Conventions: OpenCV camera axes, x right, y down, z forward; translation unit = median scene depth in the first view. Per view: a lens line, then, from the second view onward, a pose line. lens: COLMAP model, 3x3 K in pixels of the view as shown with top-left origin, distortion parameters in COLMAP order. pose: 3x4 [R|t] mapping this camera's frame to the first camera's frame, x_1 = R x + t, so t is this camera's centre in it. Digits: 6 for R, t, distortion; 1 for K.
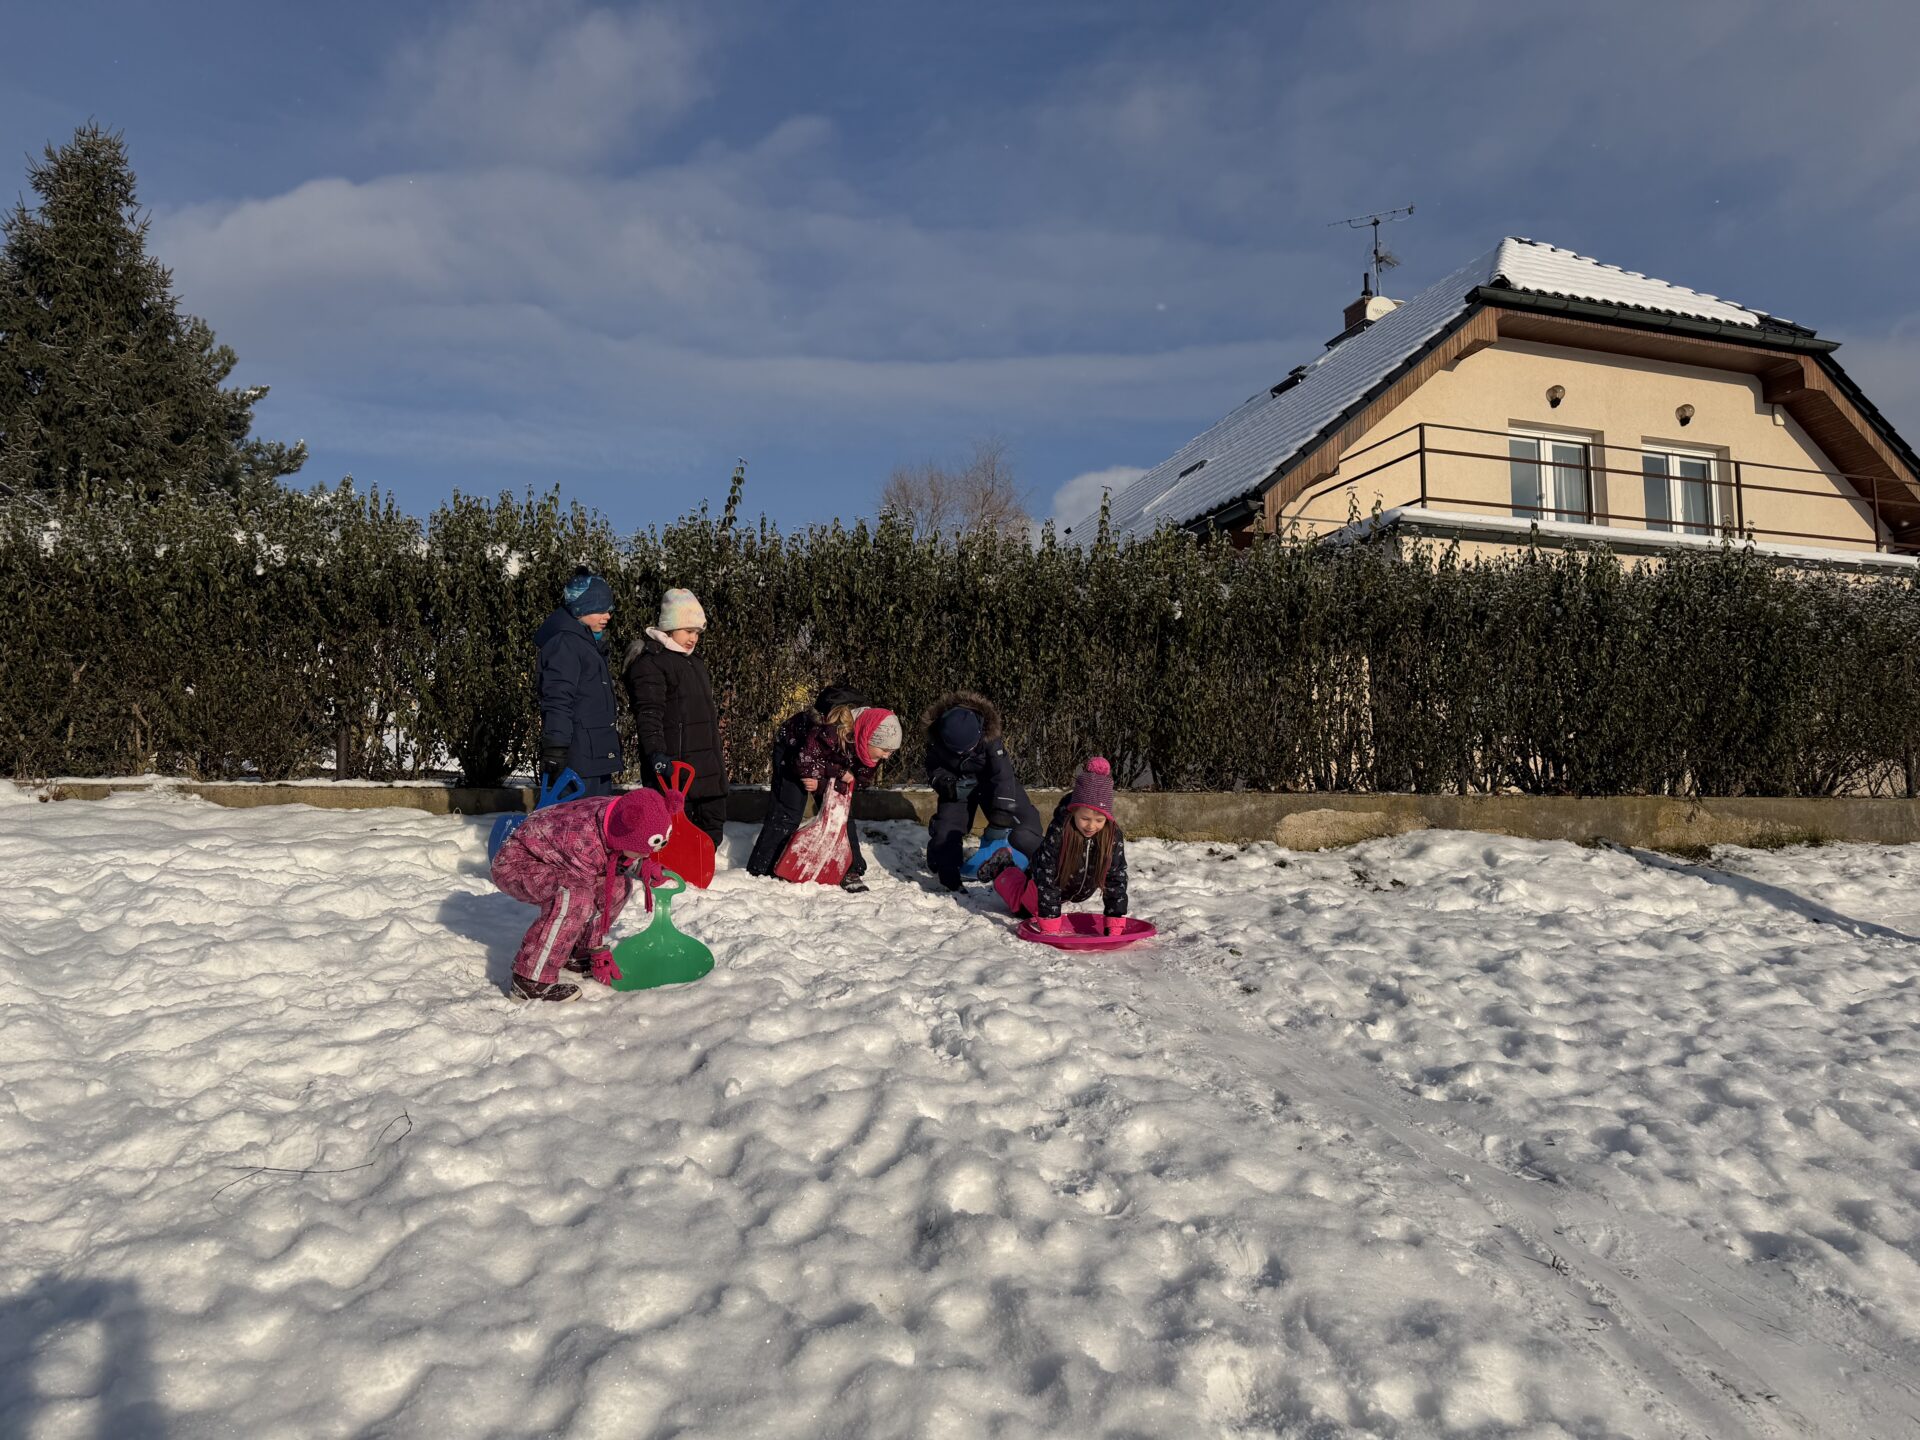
lens RADIAL K [[1323.4, 0, 969.5], [0, 1323.4, 728.5], [0, 0, 1]] dist [-0.008392, -0.008339]
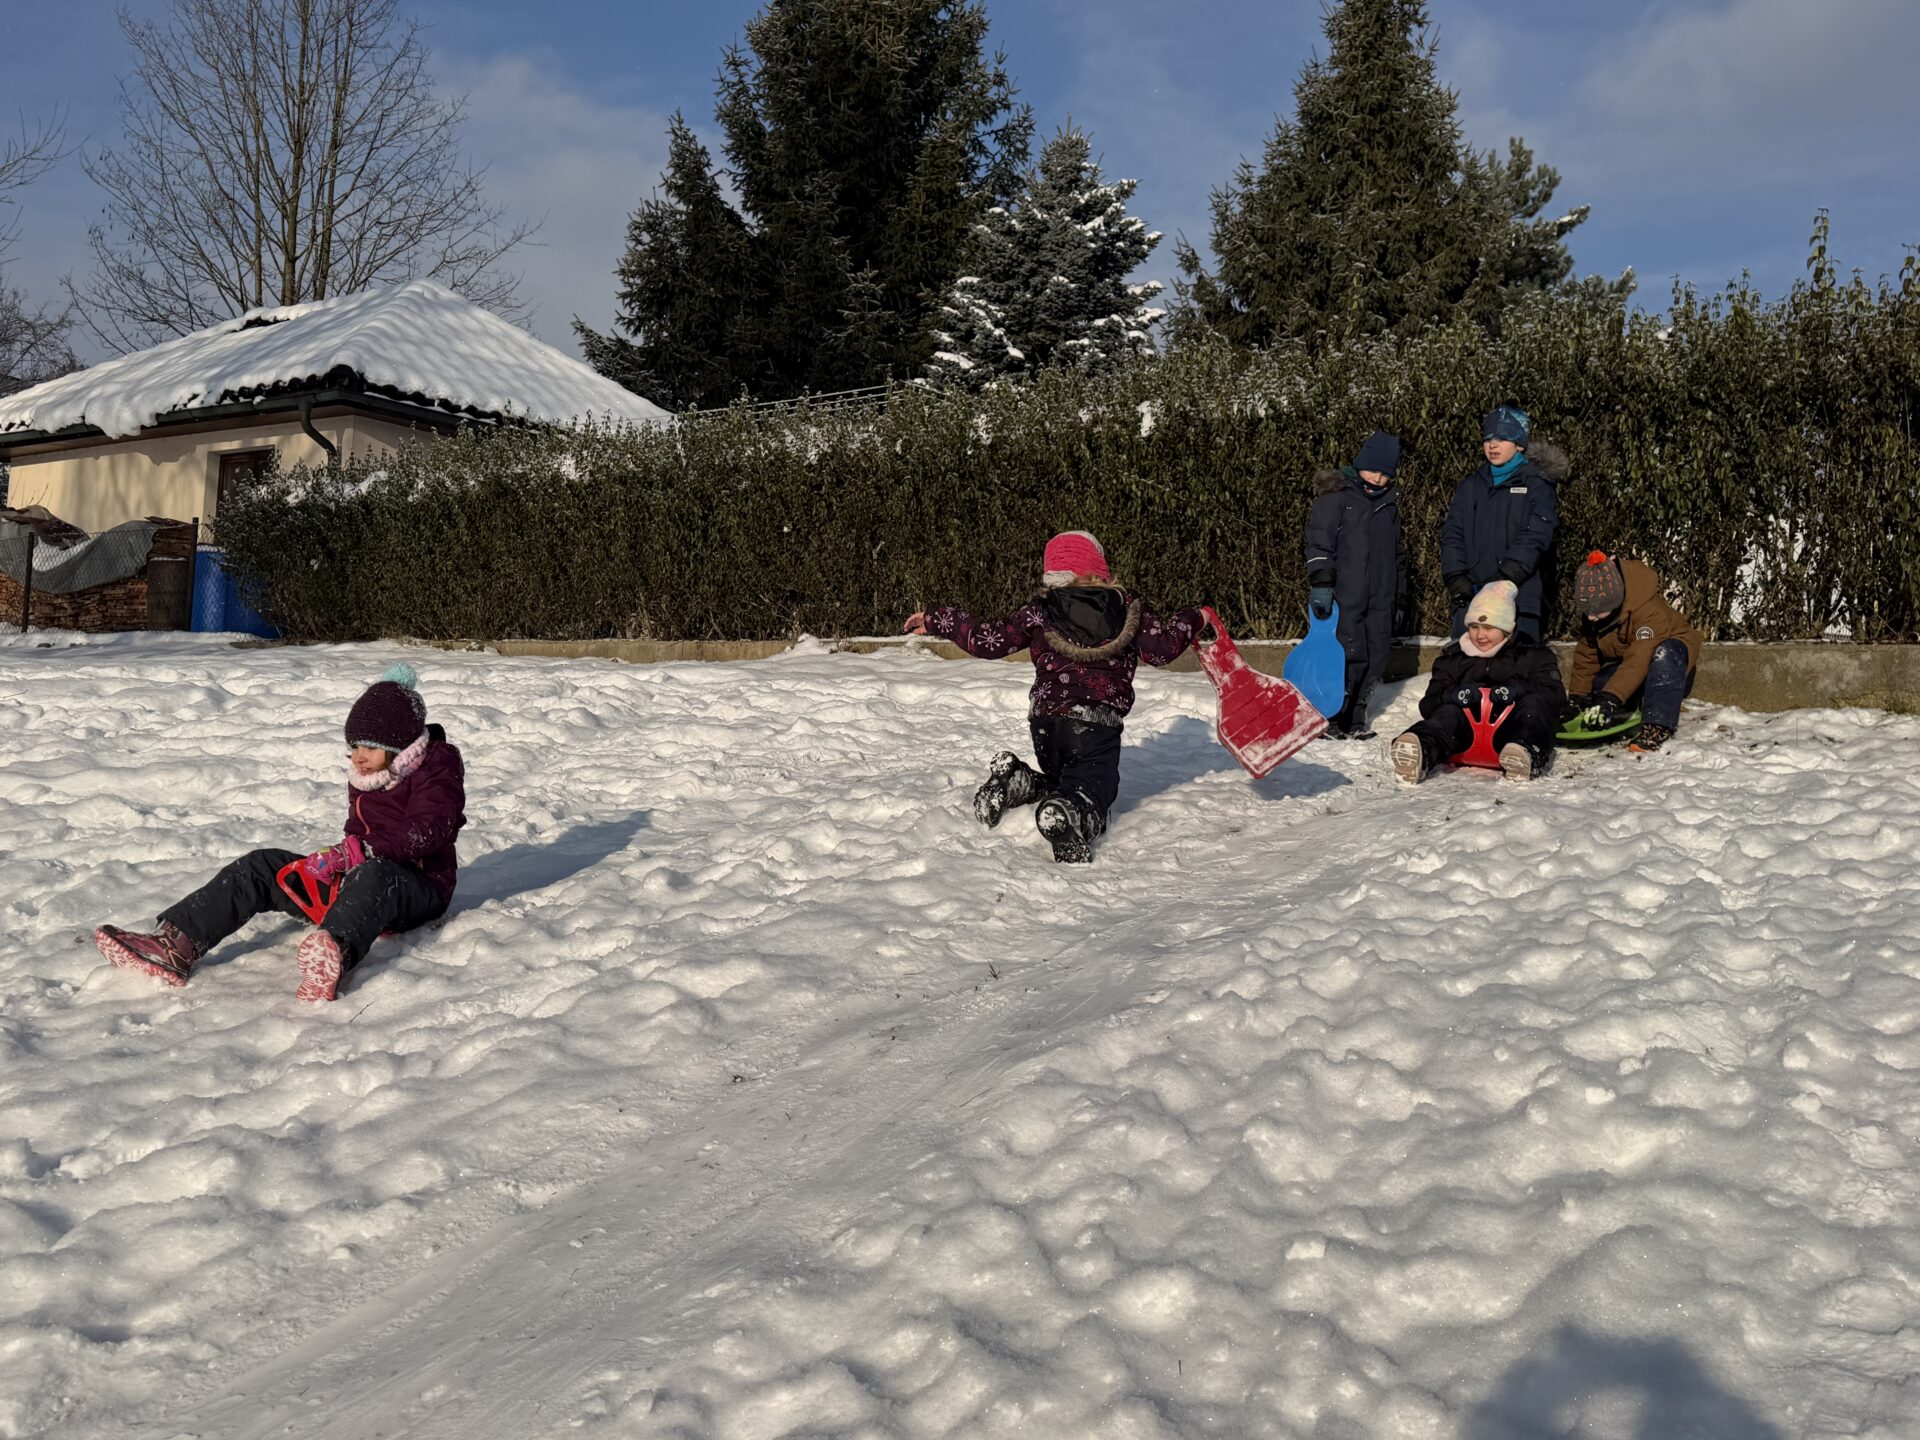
lens RADIAL K [[1946.3, 0, 959.5], [0, 1946.3, 716.1], [0, 0, 1]] dist [0.035629, 0.000000]
pose [[0.593766, 0.012355, -0.804543, 0.660051], [0.007493, 0.999754, 0.020883, 0.059640], [0.804603, -0.018428, 0.593527, 0.002870]]
